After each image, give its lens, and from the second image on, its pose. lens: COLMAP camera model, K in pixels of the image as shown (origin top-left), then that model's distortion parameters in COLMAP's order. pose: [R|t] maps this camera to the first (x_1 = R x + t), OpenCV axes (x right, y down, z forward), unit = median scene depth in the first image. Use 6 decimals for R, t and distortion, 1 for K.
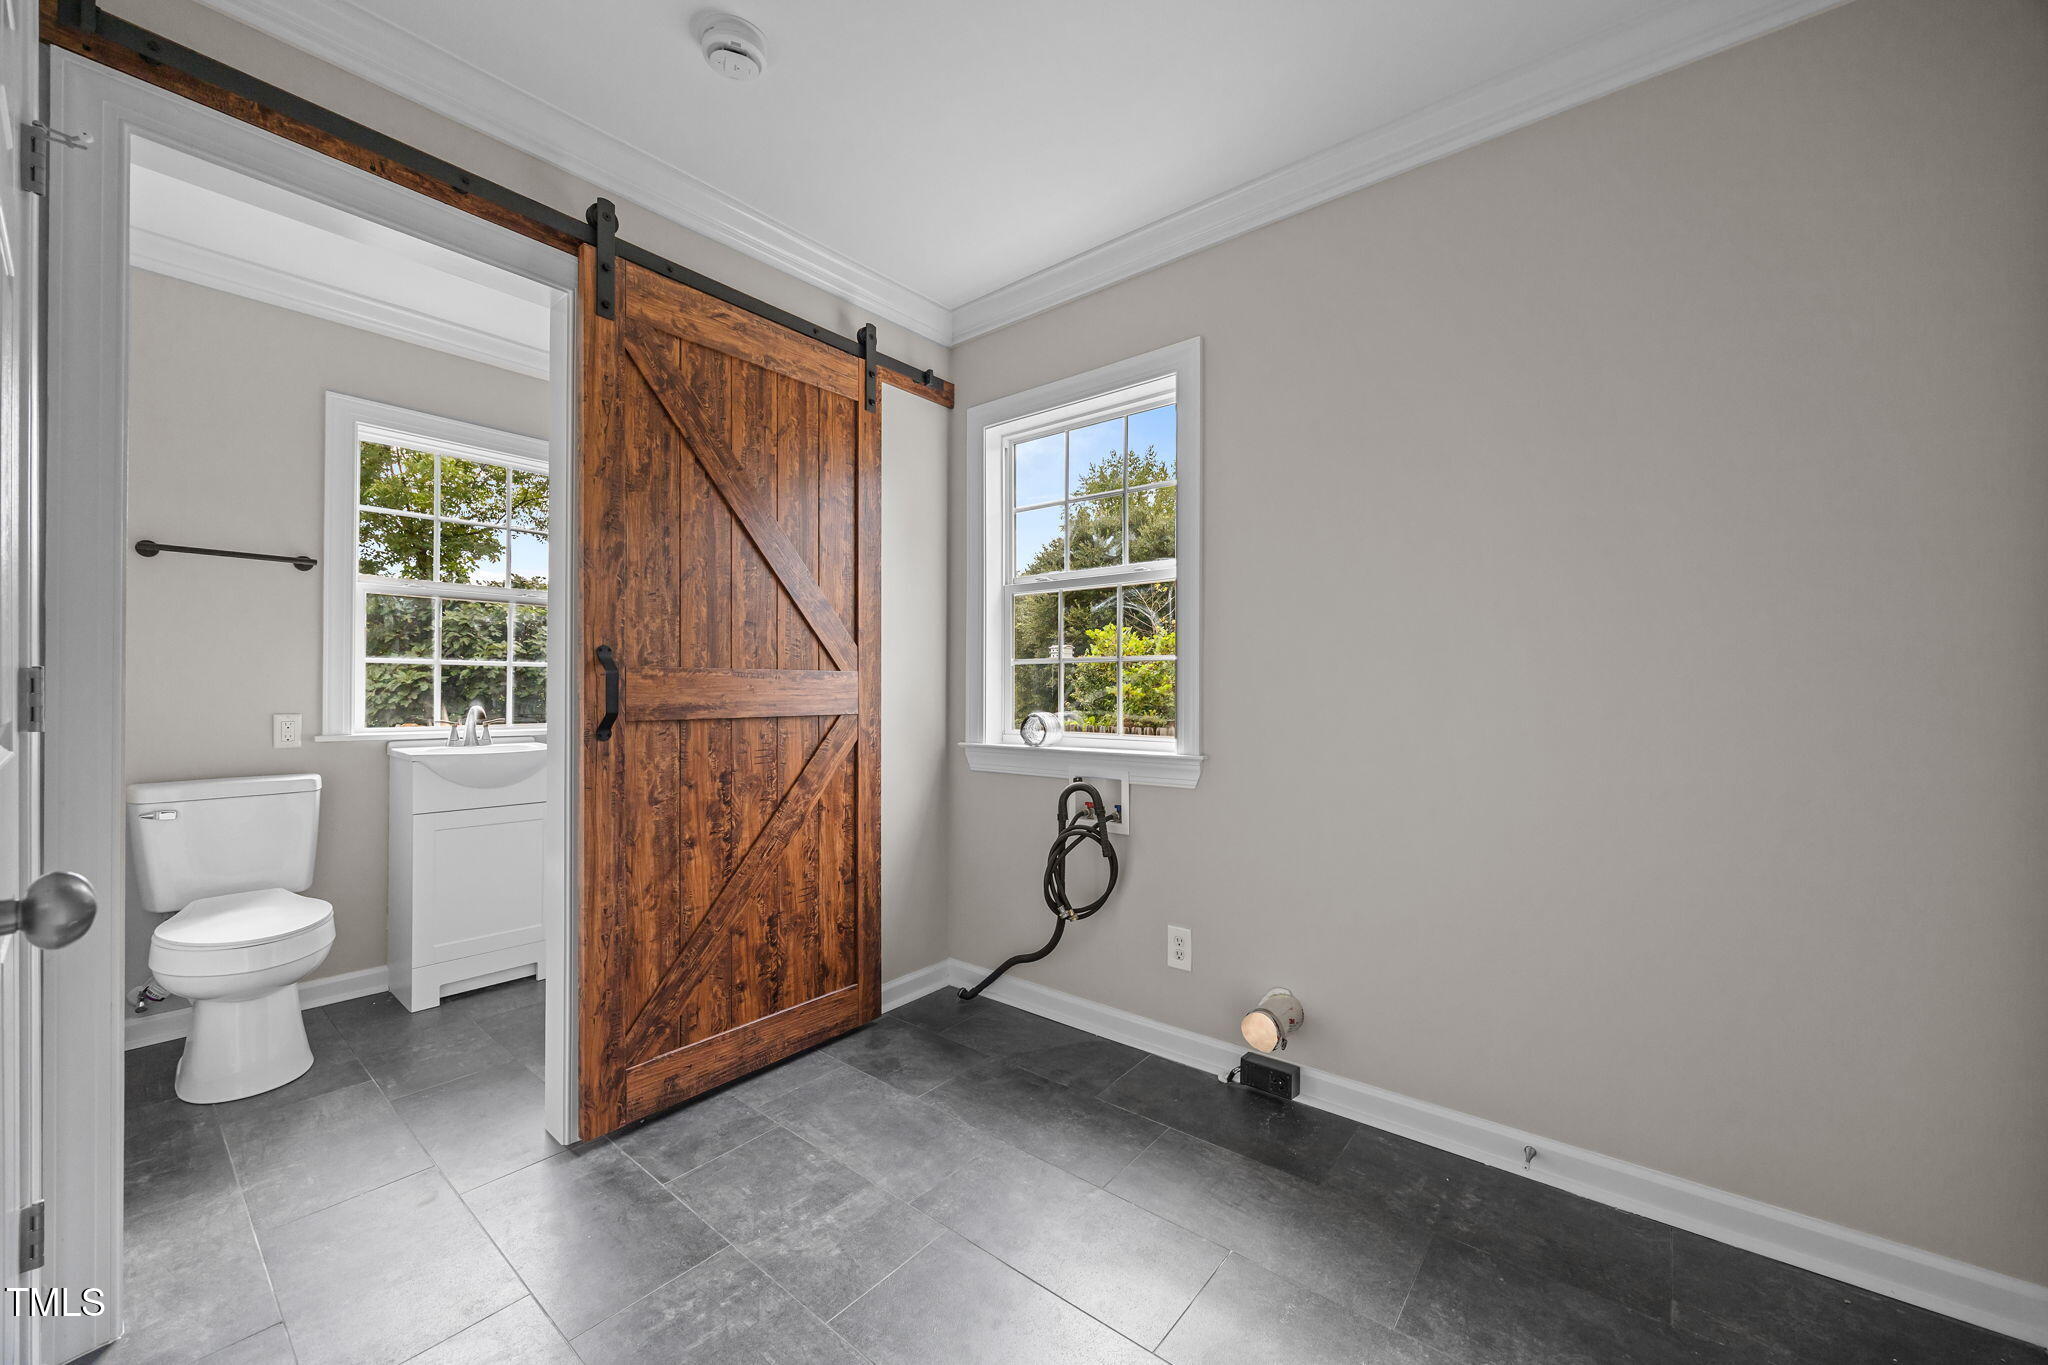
lens RADIAL K [[778.2, 0, 1030.6], [0, 778.2, 680.1], [0, 0, 1]] dist [-0.003752, -0.000075]
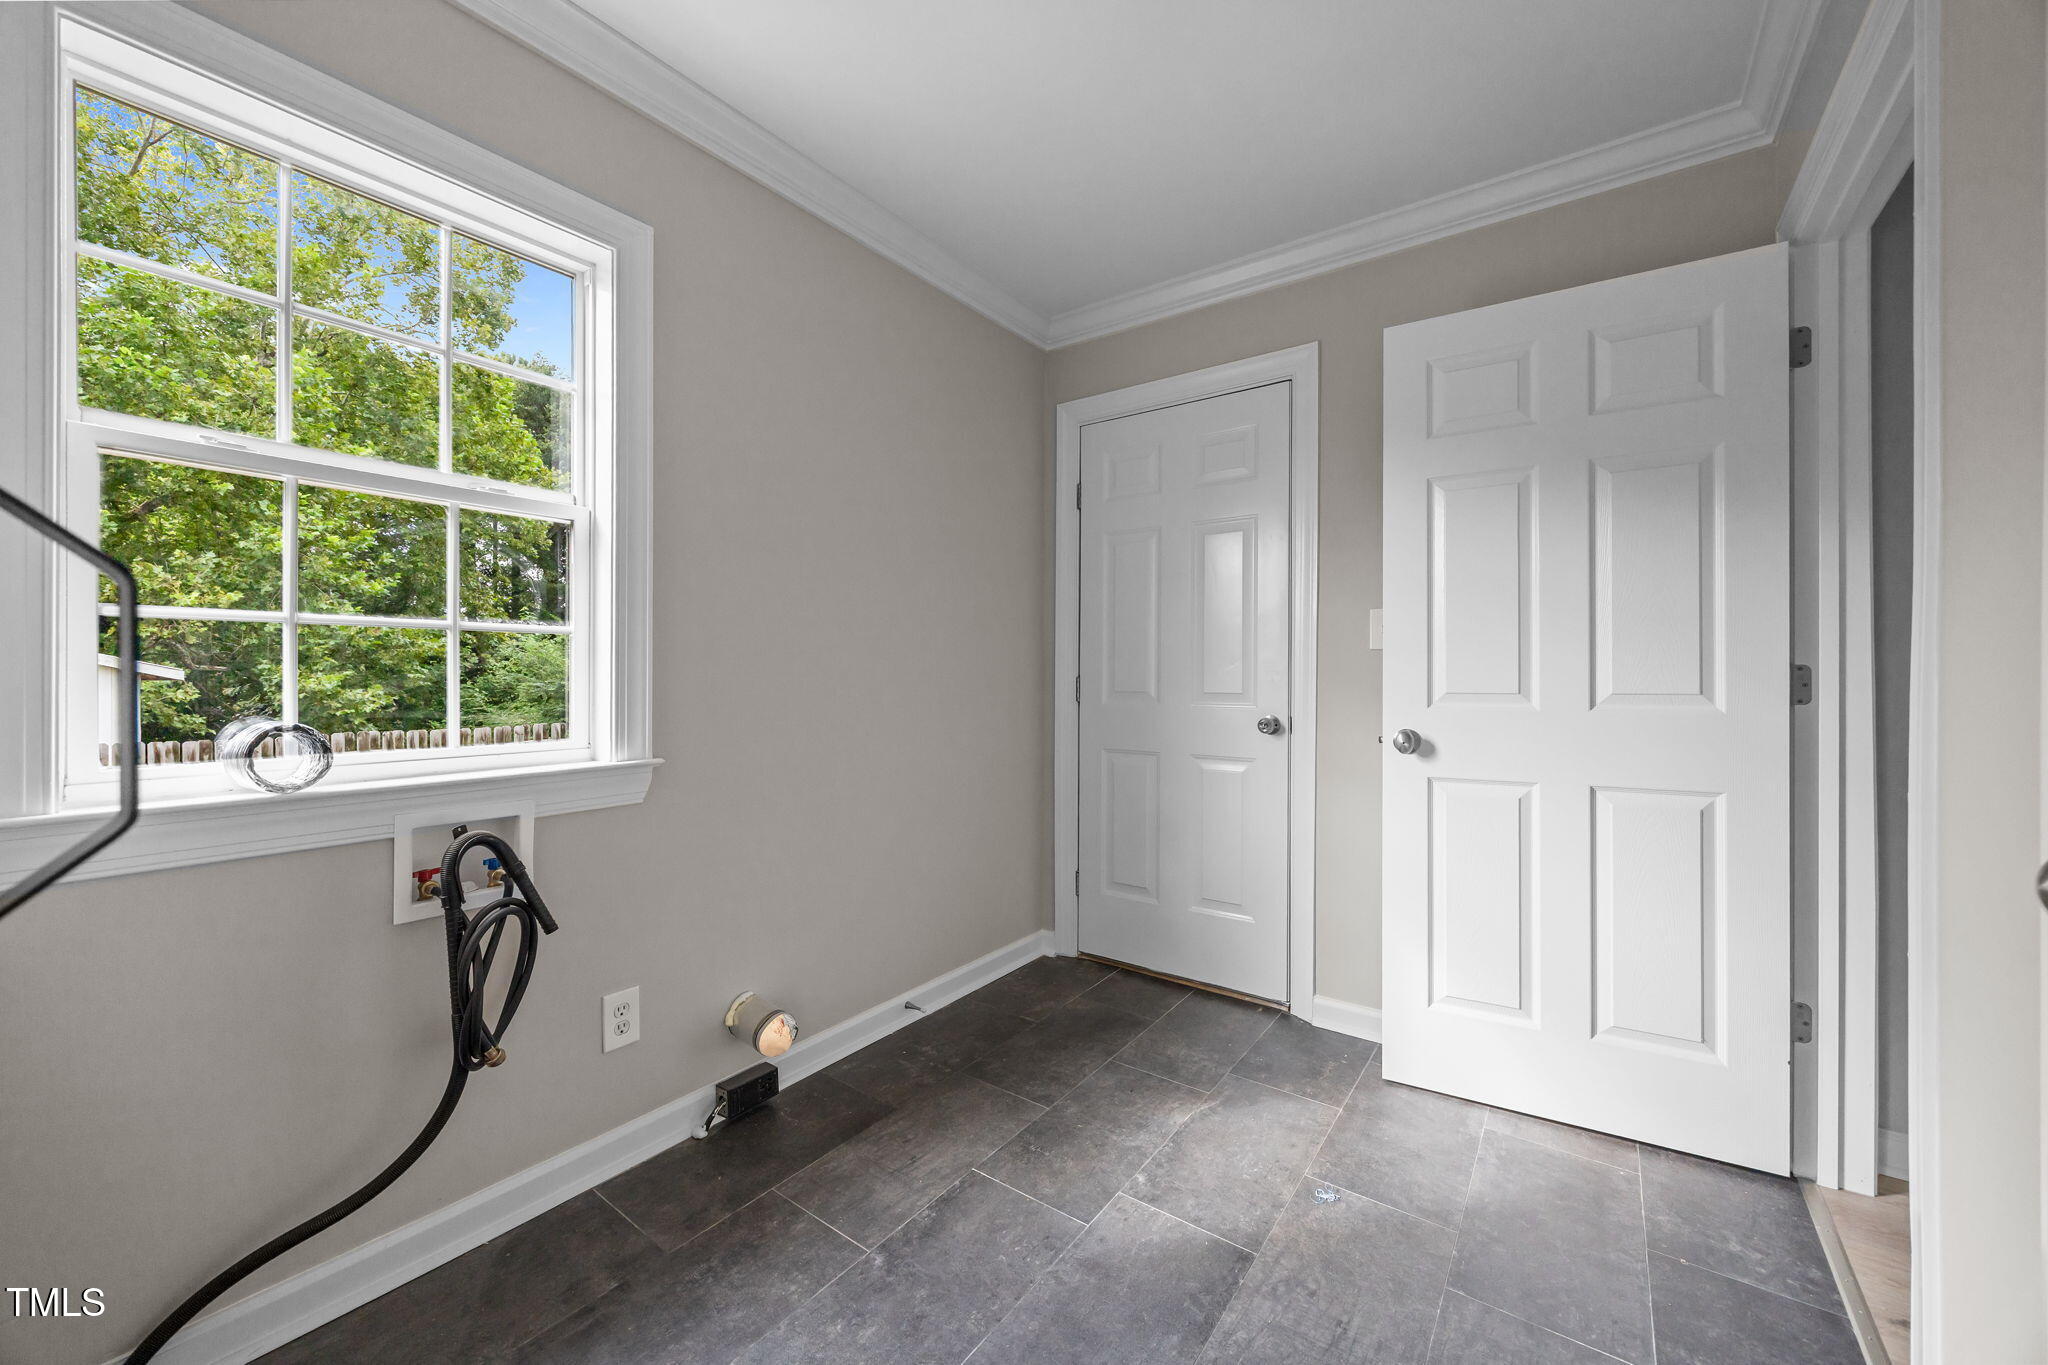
lens RADIAL K [[765.4, 0, 1023.9], [0, 765.4, 670.5], [0, 0, 1]] dist [0.000884, 0.000102]
pose [[-0.045564, 0.005630, 0.998946, -0.596619], [-0.017207, 0.999831, -0.006420, 0.004376], [-0.998813, -0.017482, -0.045460, 0.677337]]
